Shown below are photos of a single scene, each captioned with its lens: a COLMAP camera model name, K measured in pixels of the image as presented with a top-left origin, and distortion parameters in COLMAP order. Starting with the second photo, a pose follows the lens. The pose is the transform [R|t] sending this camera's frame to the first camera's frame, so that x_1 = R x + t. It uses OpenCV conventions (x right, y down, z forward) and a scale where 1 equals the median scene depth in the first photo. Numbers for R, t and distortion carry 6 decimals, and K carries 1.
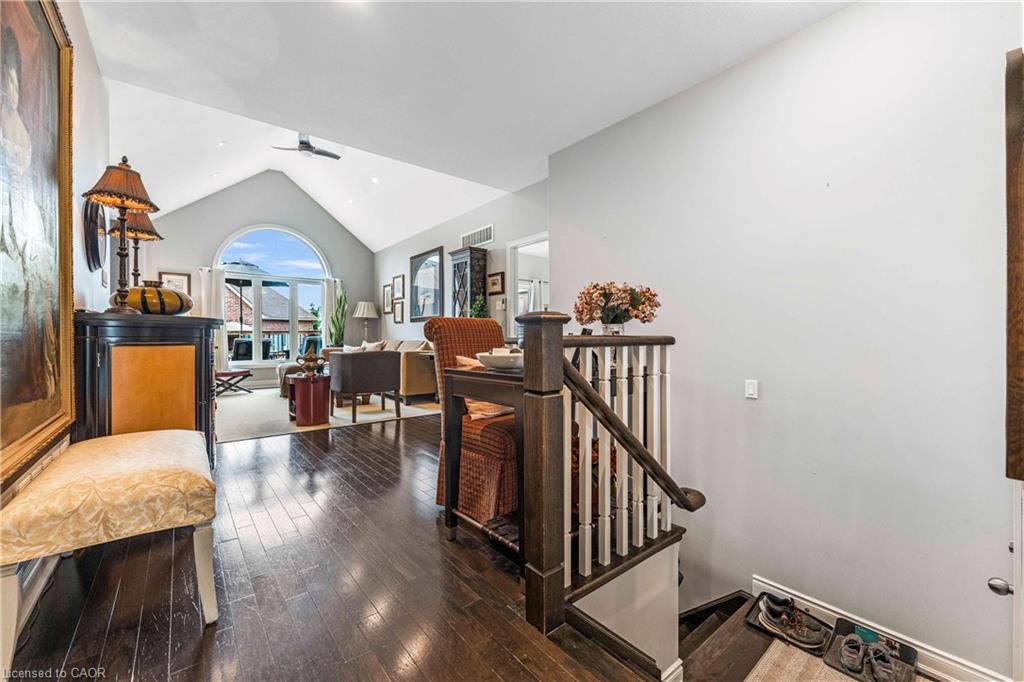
lens RADIAL K [[416.6, 0, 510.6], [0, 416.6, 339.9], [0, 0, 1]] dist [0.000987, 0.000320]
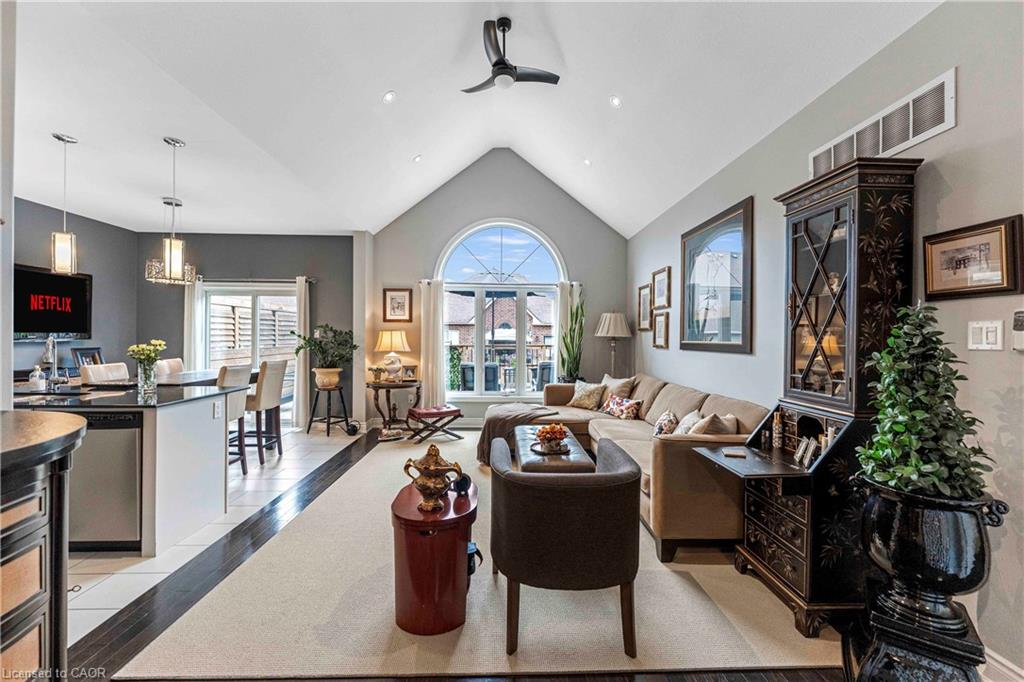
lens RADIAL K [[416.6, 0, 509.9], [0, 416.6, 338.6], [0, 0, 1]] dist [0.000987, 0.000320]
pose [[0.802218, 0.009671, -0.596953, -0.087507], [-0.010945, 0.999939, 0.001491, -0.054026], [0.596931, 0.005337, 0.802275, 0.400265]]
